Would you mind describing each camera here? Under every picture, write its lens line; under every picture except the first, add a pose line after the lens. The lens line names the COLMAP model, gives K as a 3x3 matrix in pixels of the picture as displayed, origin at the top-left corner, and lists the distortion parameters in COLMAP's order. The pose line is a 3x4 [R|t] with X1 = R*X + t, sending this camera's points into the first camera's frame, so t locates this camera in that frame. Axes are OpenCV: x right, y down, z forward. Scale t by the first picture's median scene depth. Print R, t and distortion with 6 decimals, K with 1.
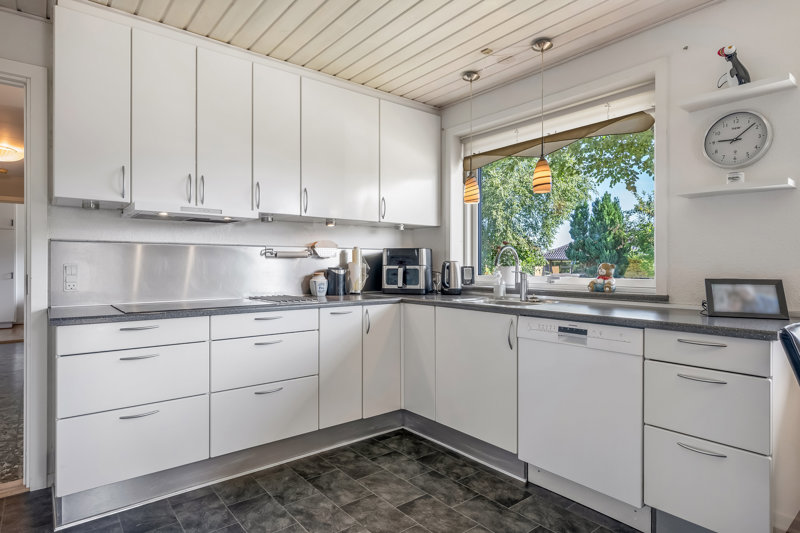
lens RADIAL K [[441.8, 0, 401.2], [0, 441.8, 263.5], [0, 0, 1]] dist [0.001716, 0.000760]
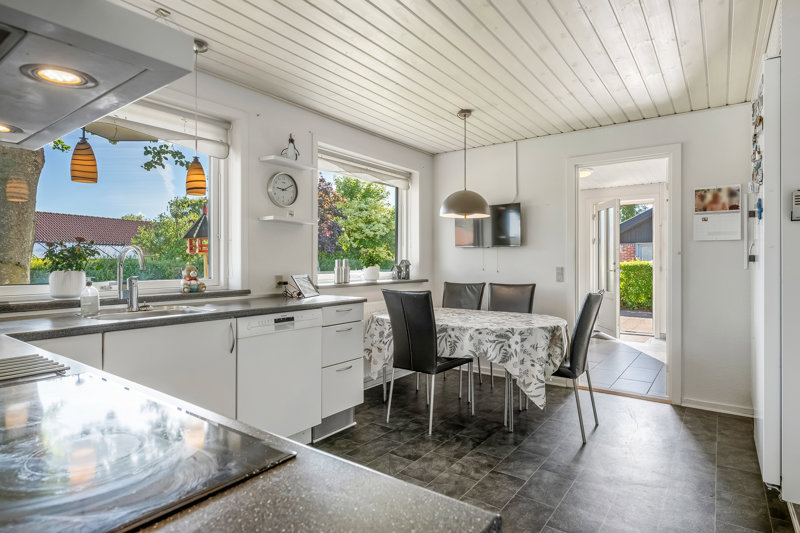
lens RADIAL K [[441.8, 0, 400.6], [0, 441.8, 265.7], [0, 0, 1]] dist [0.001716, 0.000760]
pose [[-0.262673, -0.003050, 0.964880, -0.872891], [0.002115, 0.999991, 0.003736, -0.002934], [-0.964883, 0.003022, -0.262664, 0.990873]]
